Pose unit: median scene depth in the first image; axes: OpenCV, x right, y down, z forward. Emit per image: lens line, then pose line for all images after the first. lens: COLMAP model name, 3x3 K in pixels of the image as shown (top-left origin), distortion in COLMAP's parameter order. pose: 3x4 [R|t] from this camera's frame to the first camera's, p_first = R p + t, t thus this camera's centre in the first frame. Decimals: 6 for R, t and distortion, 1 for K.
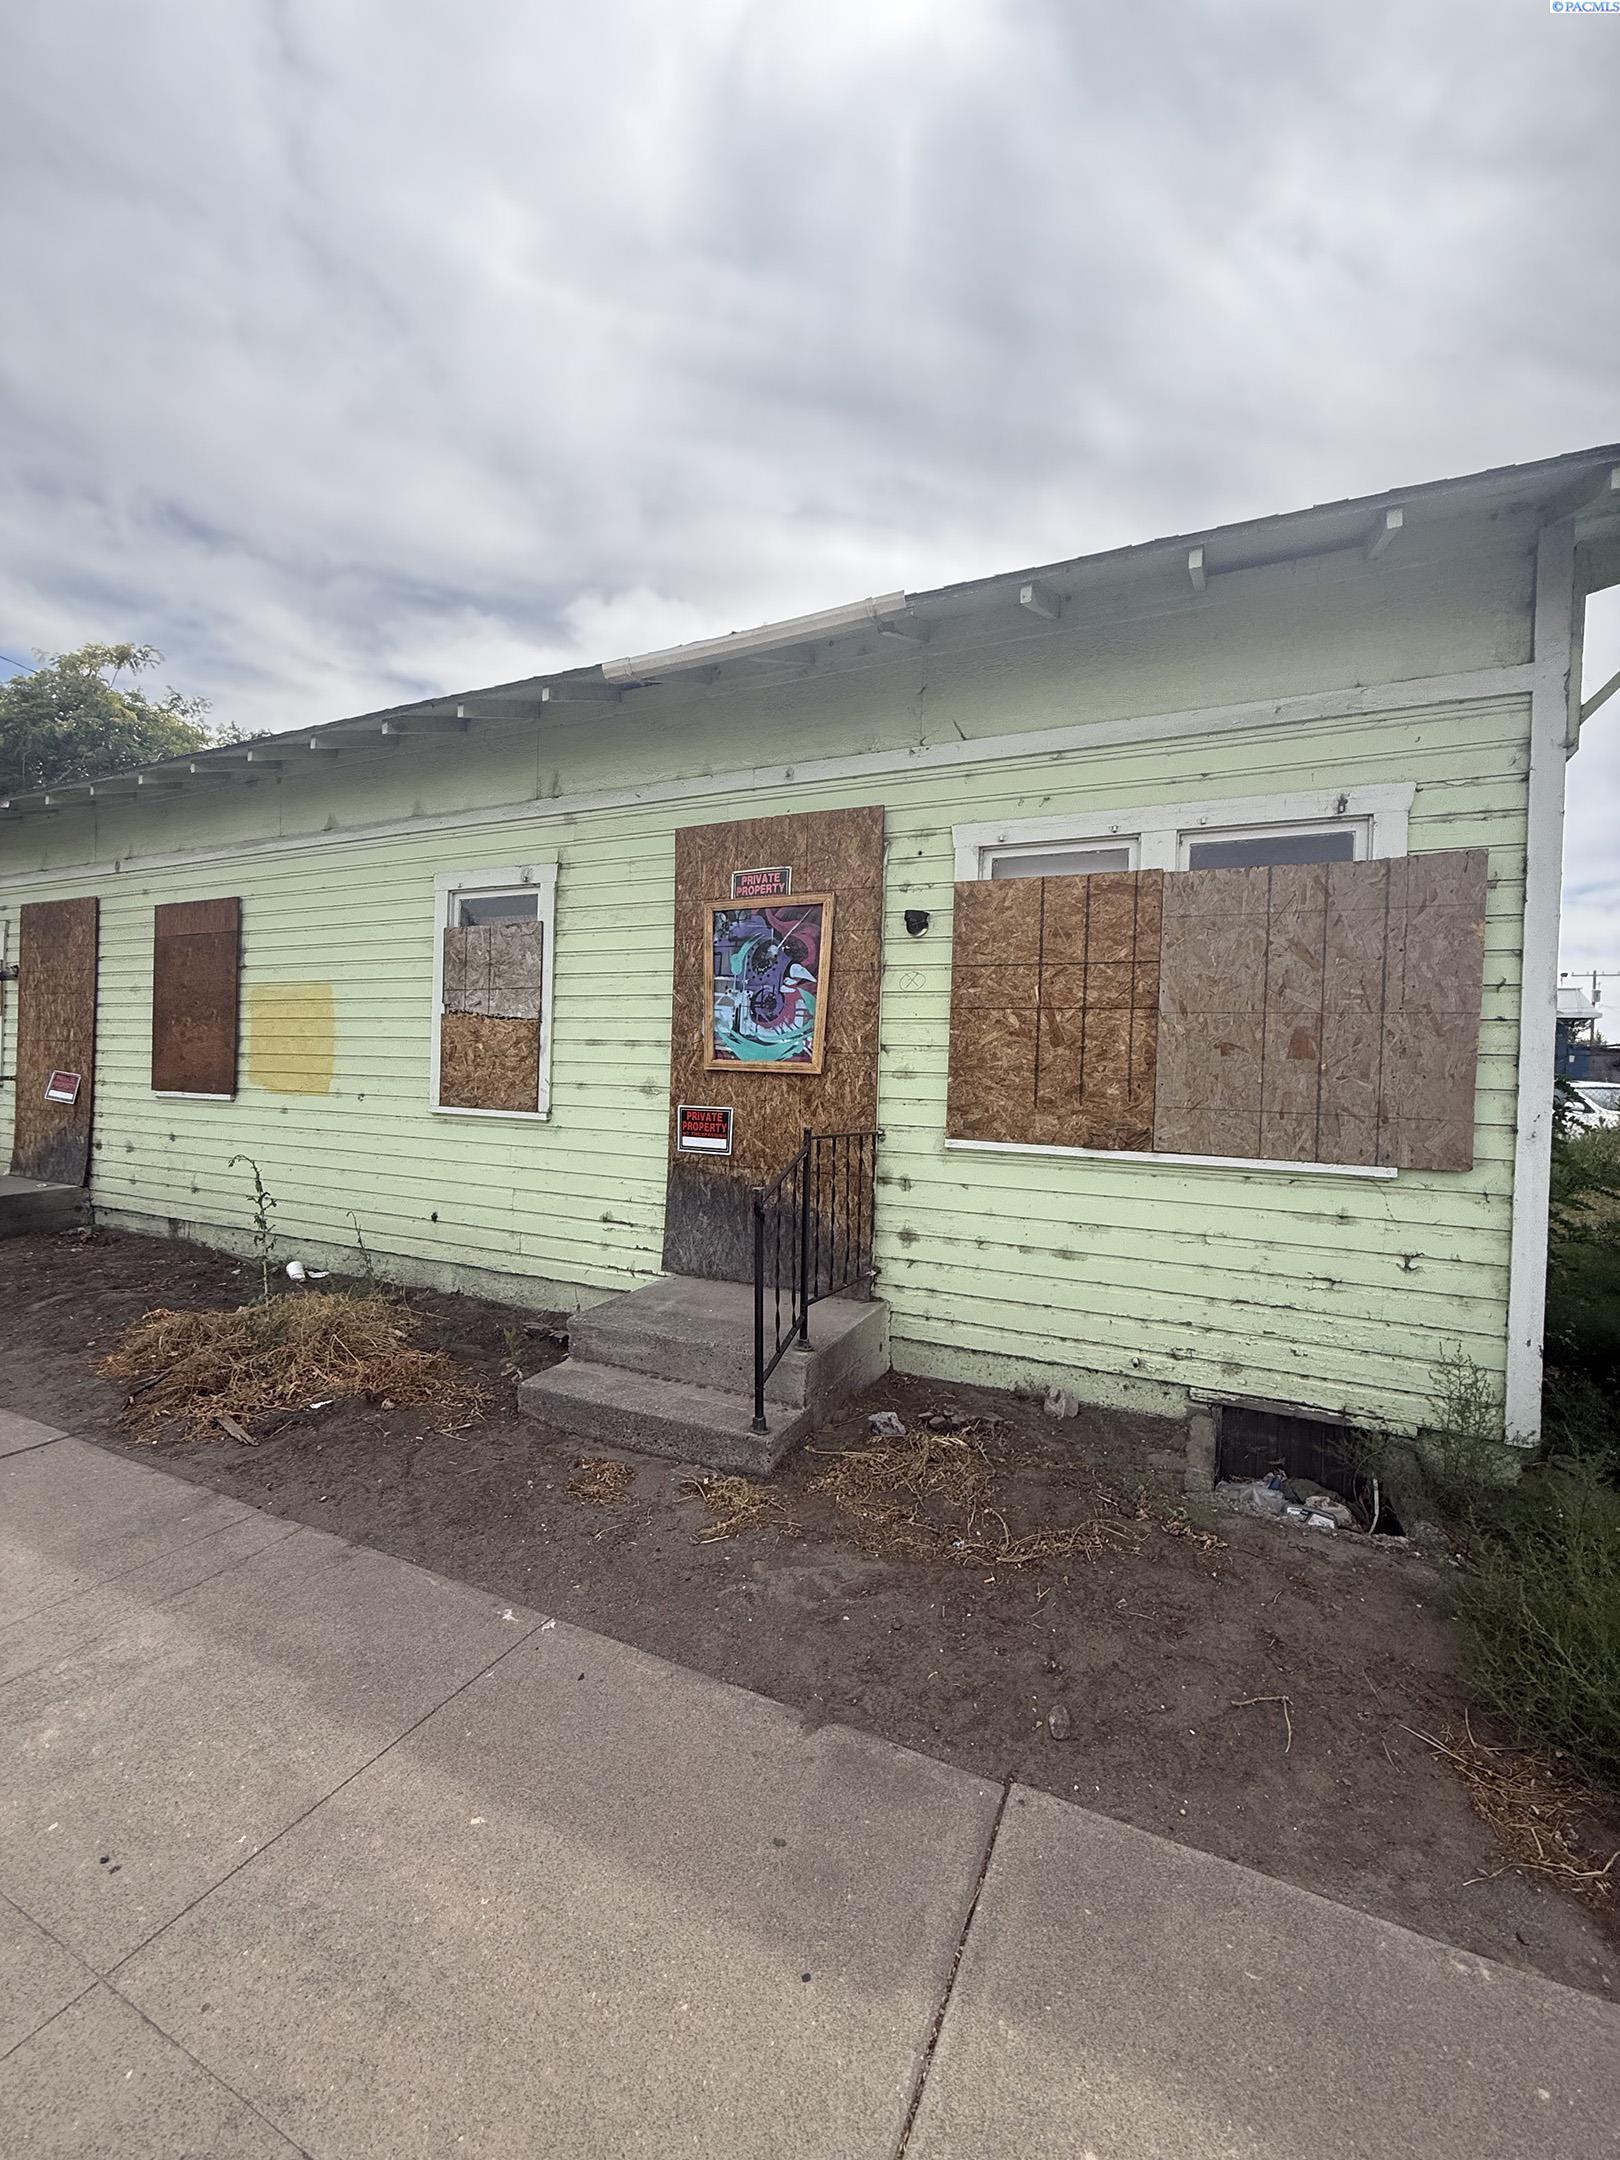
lens RADIAL K [[869.6, 0, 805.5], [0, 869.6, 1072.9], [0, 0, 1]] dist [0.000441, 0.000009]
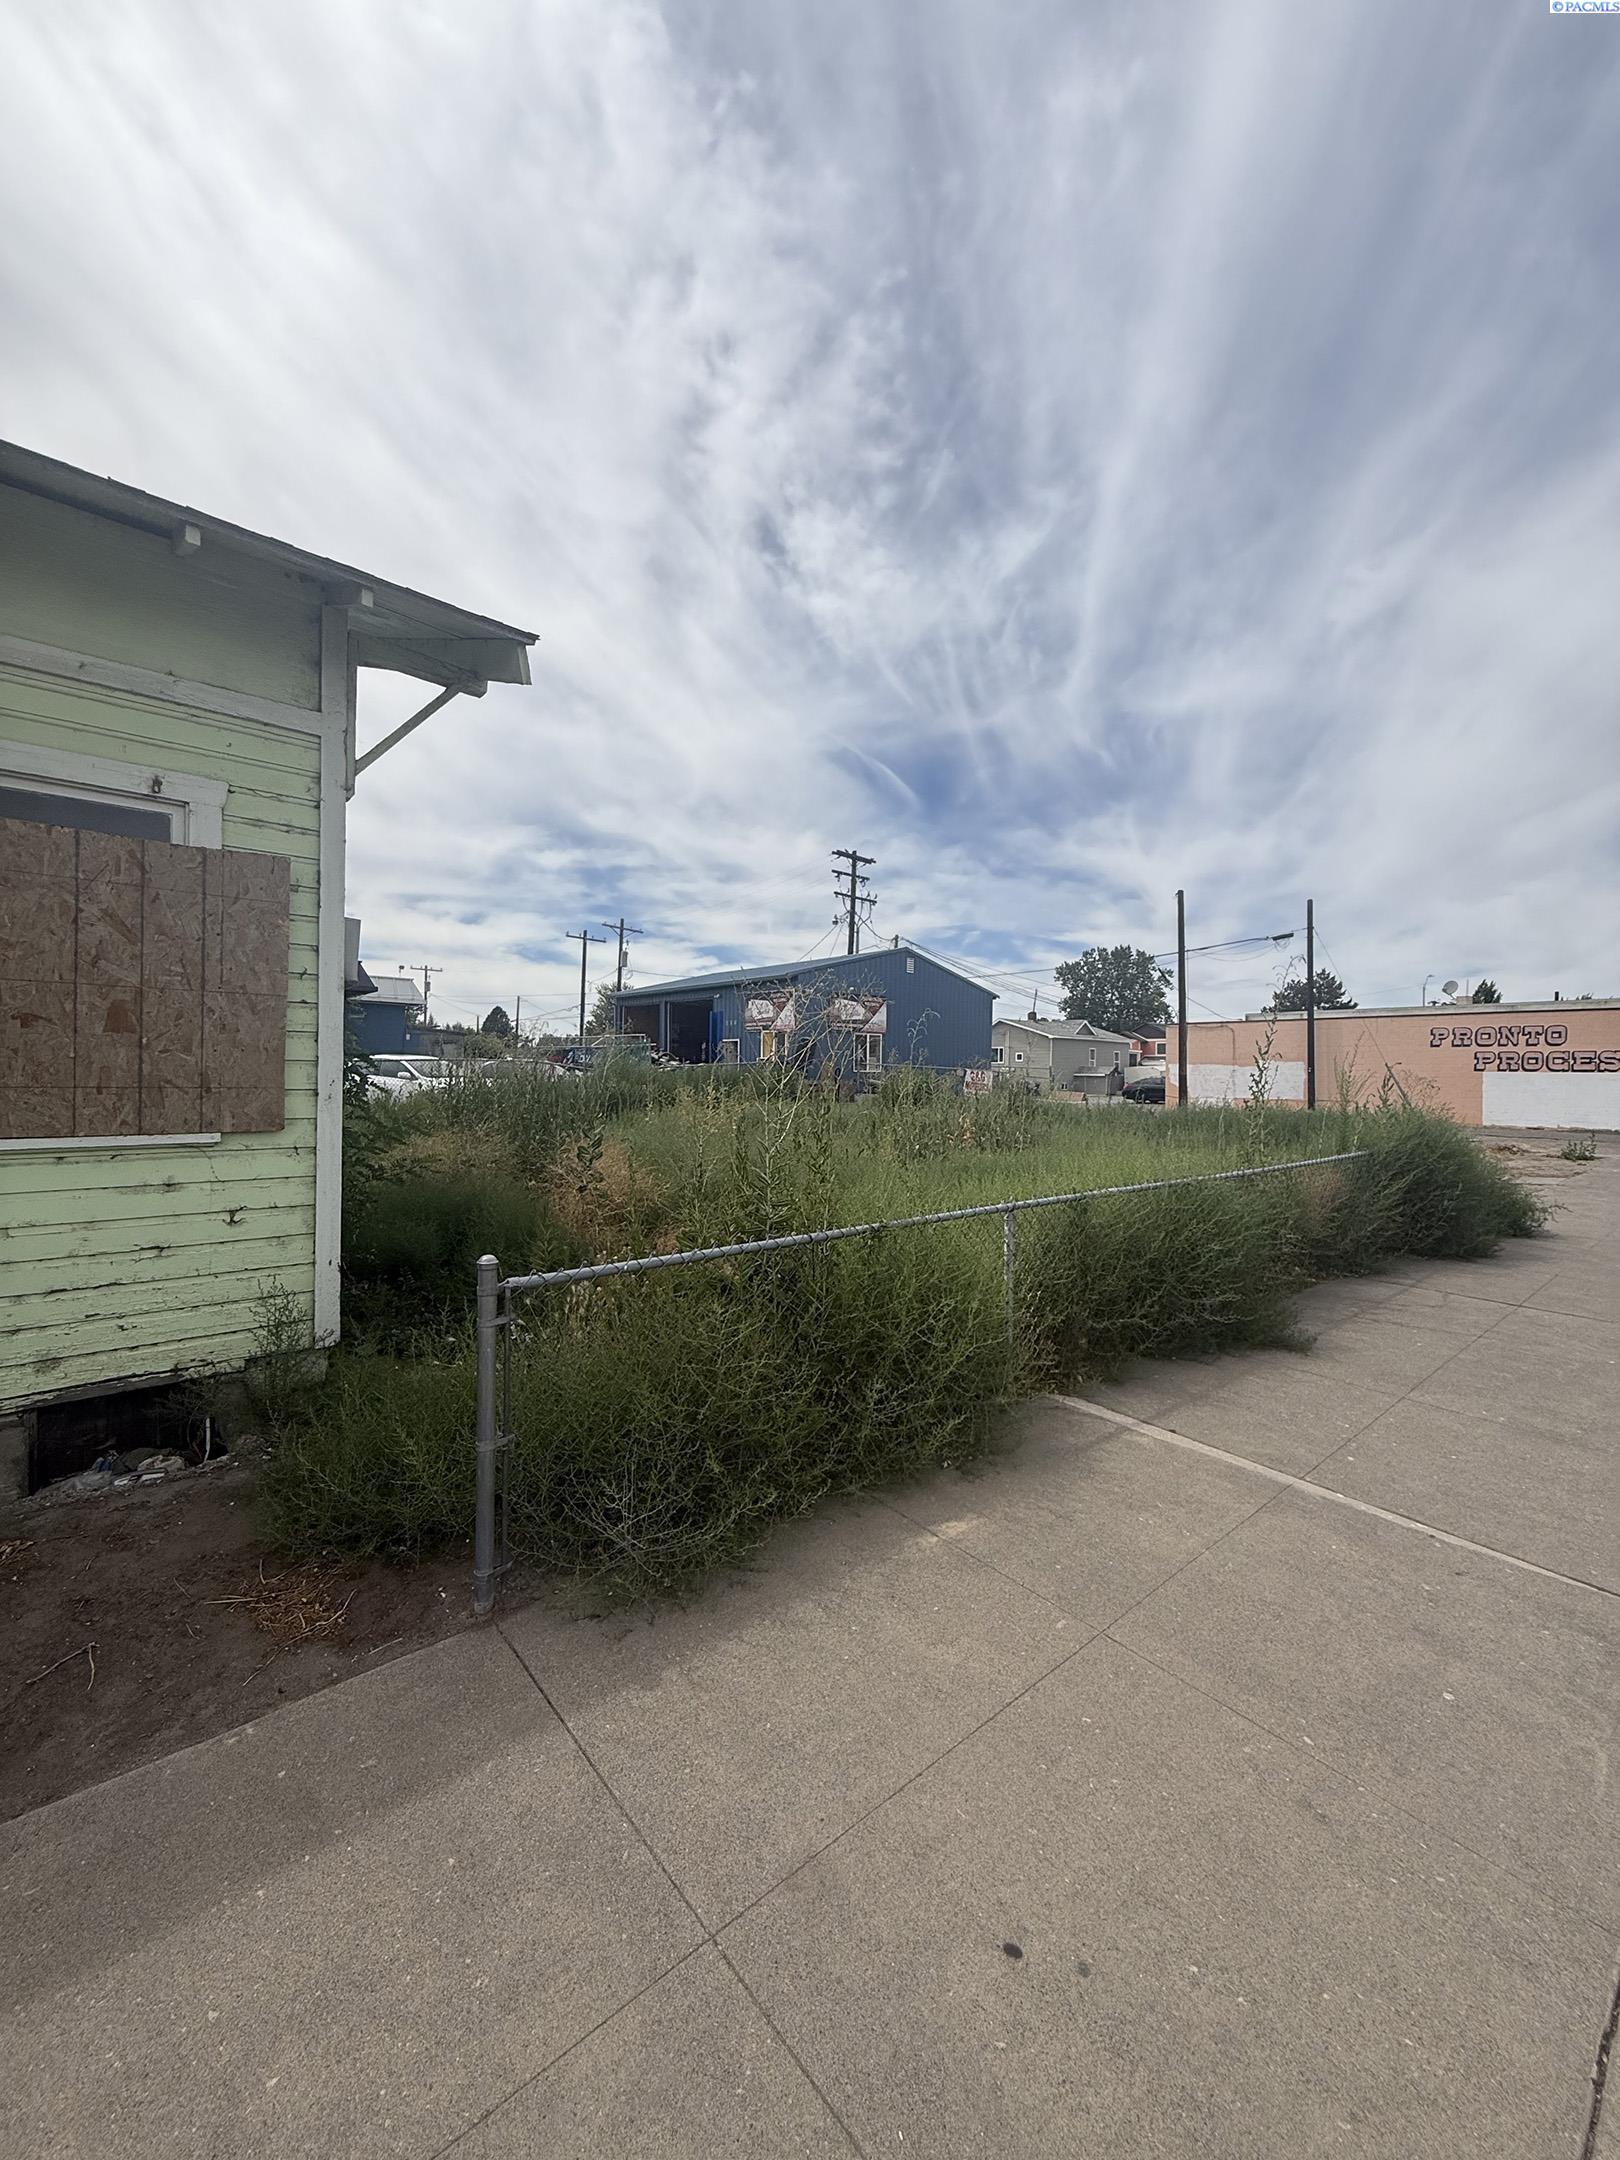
lens RADIAL K [[863.4, 0, 814.6], [0, 863.4, 1078.4], [0, 0, 1]] dist [0.000380, -0.000219]
pose [[0.400792, -0.032445, 0.915594, -0.016788], [0.000712, 0.999383, 0.035103, 0.002379], [-0.916169, -0.013417, 0.400568, -0.125528]]
